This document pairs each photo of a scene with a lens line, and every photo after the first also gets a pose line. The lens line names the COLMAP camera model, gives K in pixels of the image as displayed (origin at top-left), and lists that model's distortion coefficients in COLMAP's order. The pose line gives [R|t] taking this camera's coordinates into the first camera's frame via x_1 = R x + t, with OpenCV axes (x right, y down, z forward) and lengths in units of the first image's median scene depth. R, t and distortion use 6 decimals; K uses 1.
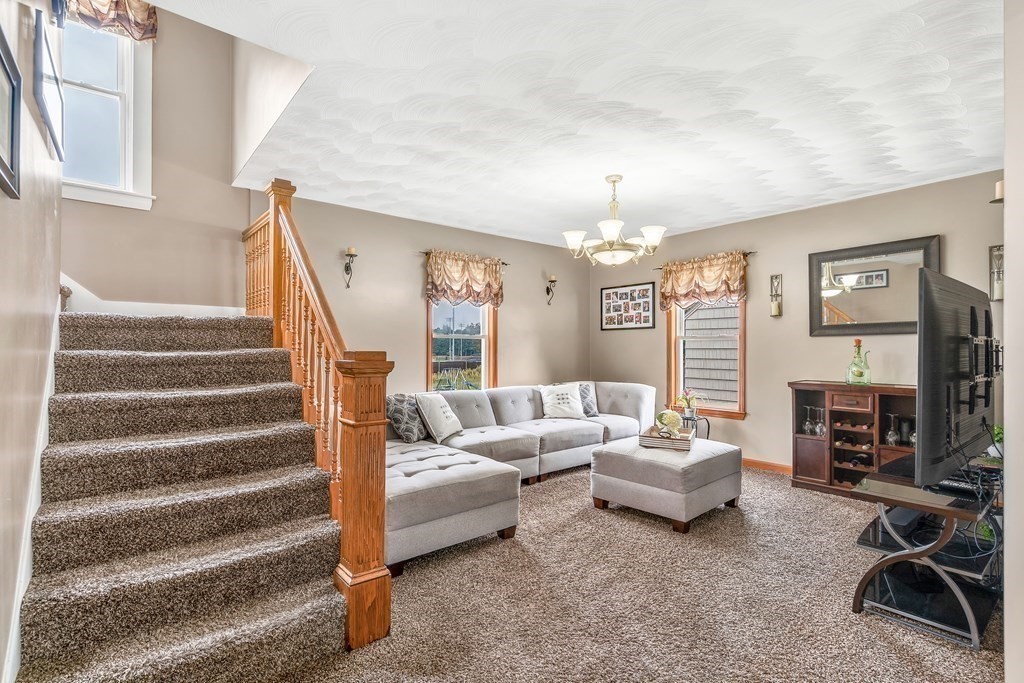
lens RADIAL K [[489.2, 0, 511.9], [0, 489.2, 345.3], [0, 0, 1]] dist [-0.002928, 0.002745]
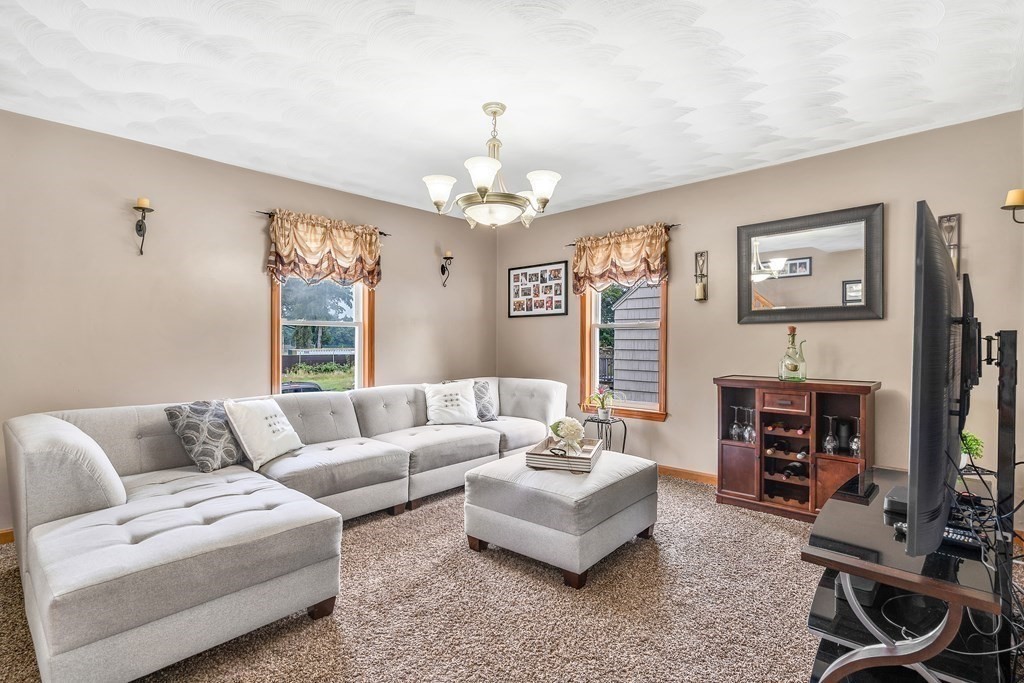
lens RADIAL K [[489.2, 0, 511.2], [0, 489.2, 345.9], [0, 0, 1]] dist [-0.002928, 0.002745]
pose [[0.992731, -0.002962, 0.120319, 0.127702], [0.000741, 0.999829, 0.018494, 0.005016], [-0.120353, -0.018271, 0.992563, 0.224378]]
